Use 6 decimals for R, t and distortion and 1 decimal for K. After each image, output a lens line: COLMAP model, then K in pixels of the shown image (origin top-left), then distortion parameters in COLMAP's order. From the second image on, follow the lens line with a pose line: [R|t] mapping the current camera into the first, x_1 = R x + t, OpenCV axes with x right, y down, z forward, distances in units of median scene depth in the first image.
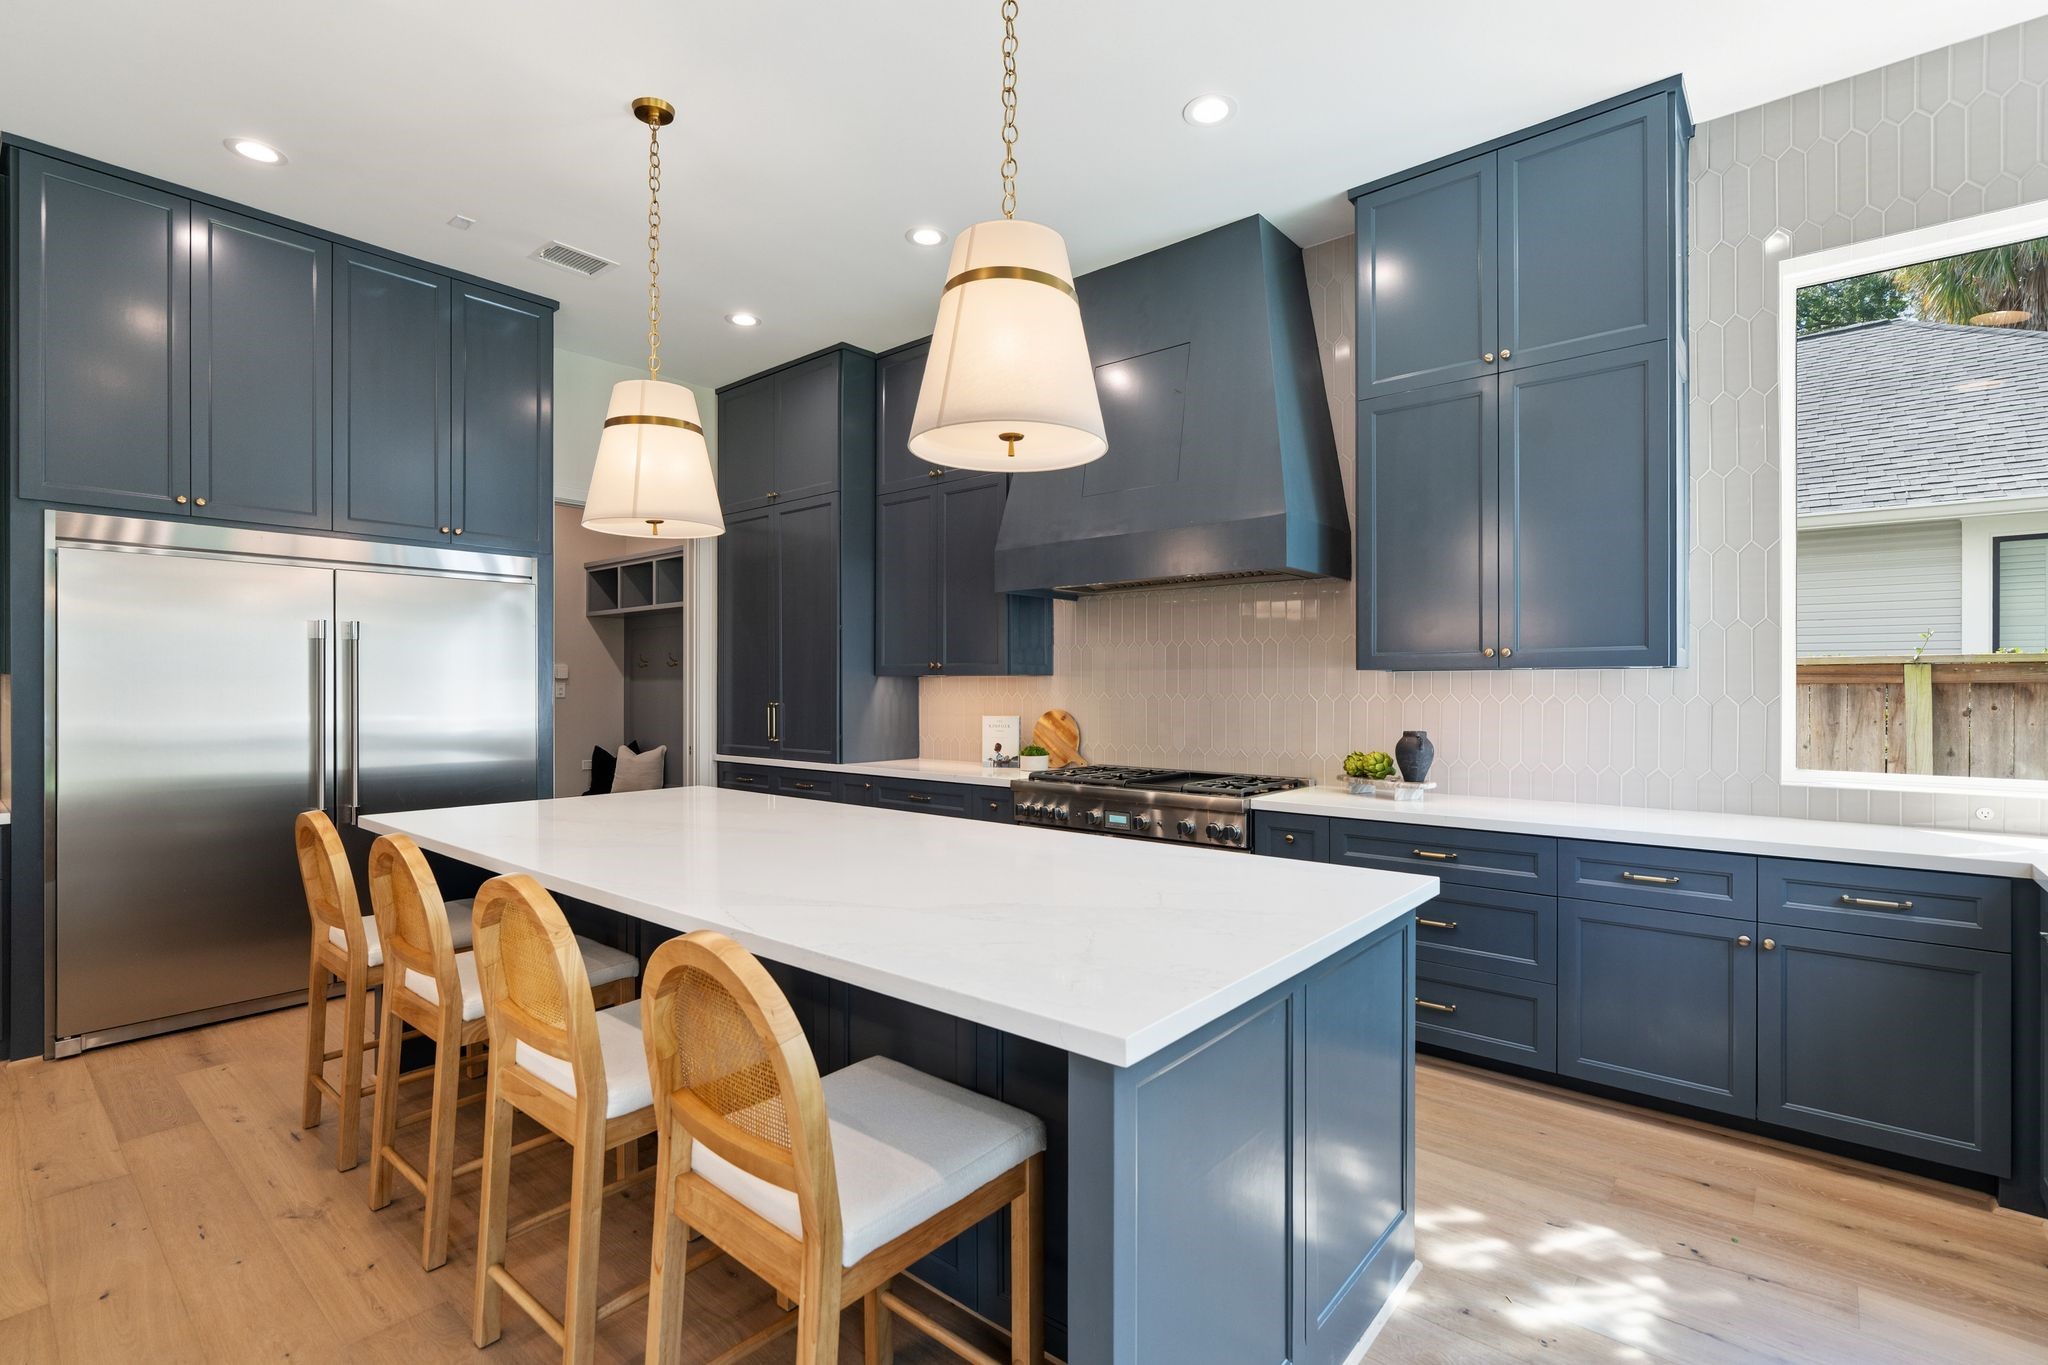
lens RADIAL K [[930.2, 0, 1026.8], [0, 930.2, 689.8], [0, 0, 1]] dist [-0.002328, -0.000193]
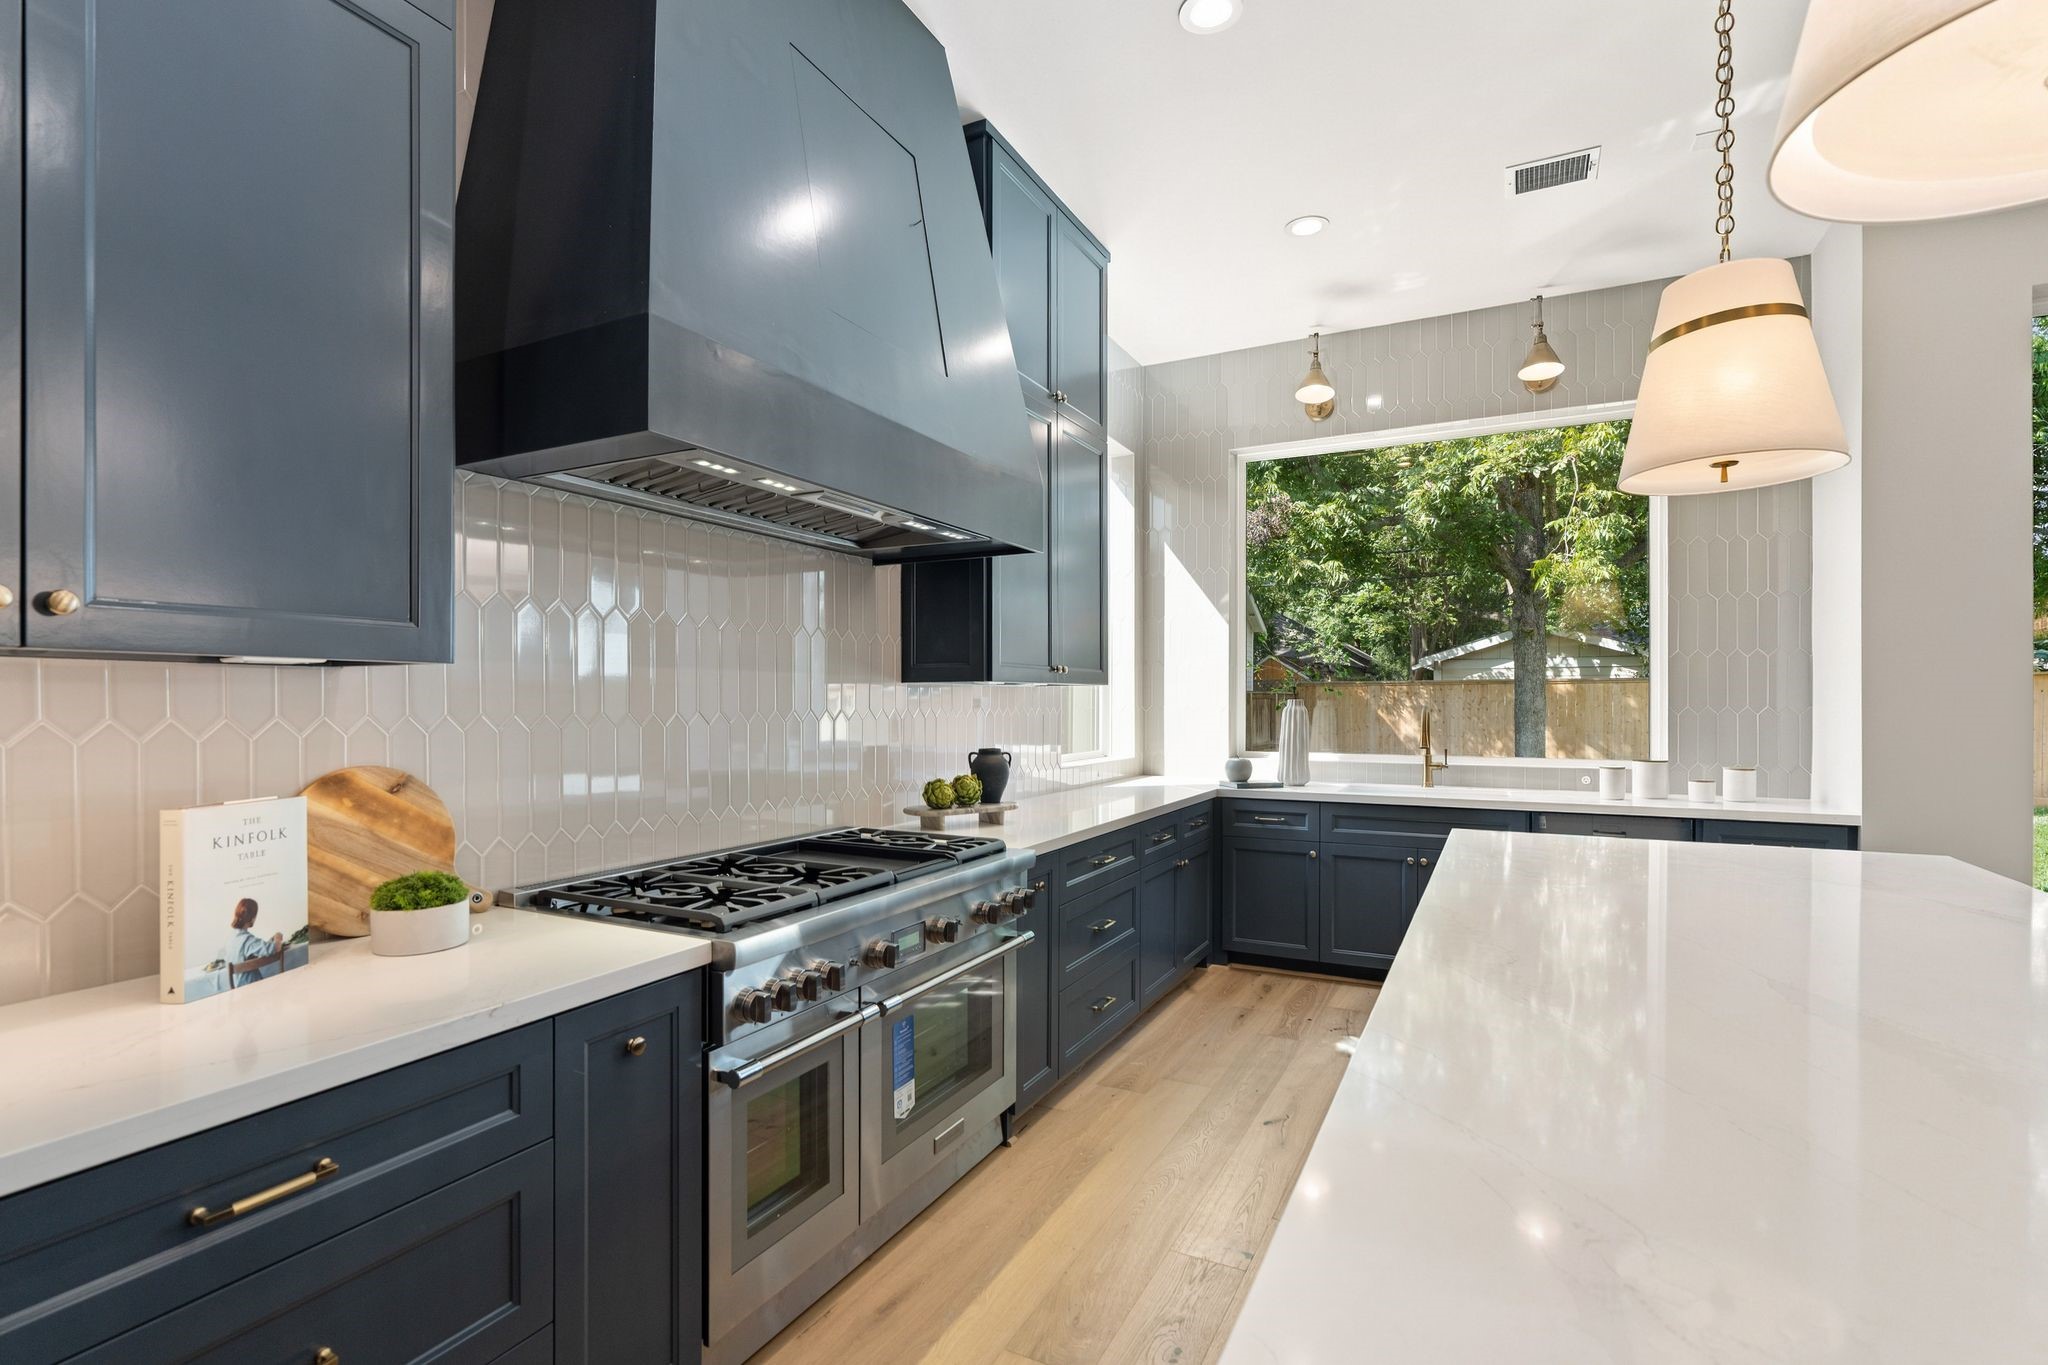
lens RADIAL K [[942.6, 0, 1016.9], [0, 942.6, 679.0], [0, 0, 1]] dist [-0.008004, 0.000057]
pose [[-0.215598, 0.013688, 0.976386, -0.372489], [-0.005620, 0.999868, -0.015258, -0.007949], [-0.976466, -0.008777, -0.215493, 0.841672]]
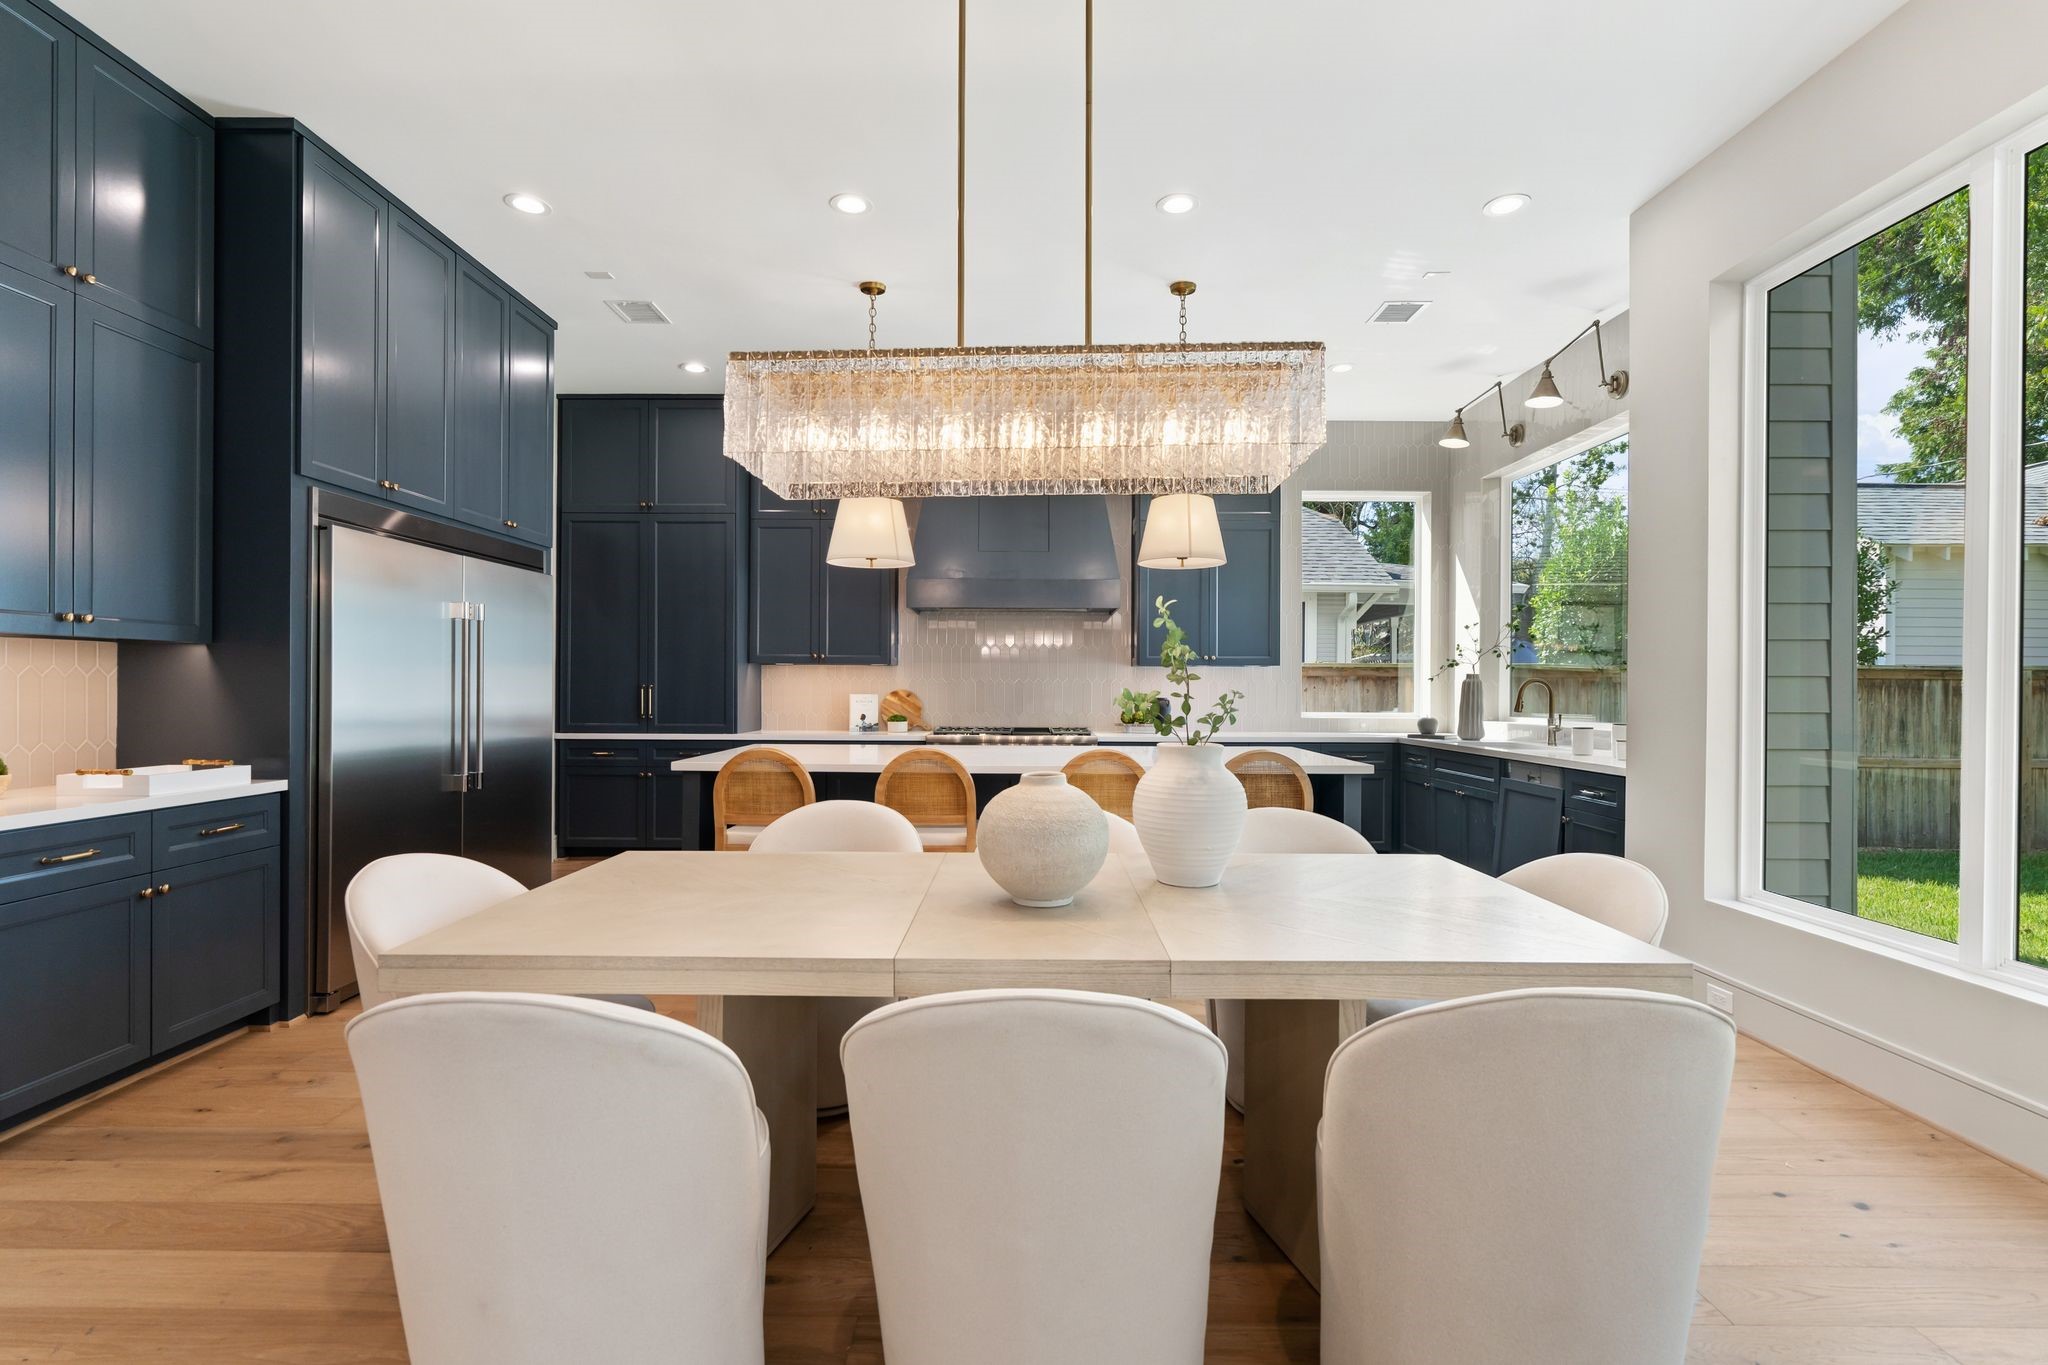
lens RADIAL K [[942.6, 0, 1016.9], [0, 942.6, 679.0], [0, 0, 1]] dist [-0.008004, 0.000057]
pose [[0.767006, 0.010256, 0.641558, -0.755524], [-0.006355, 0.999945, -0.008387, 0.016556], [-0.641608, 0.002356, 0.767029, -0.207601]]
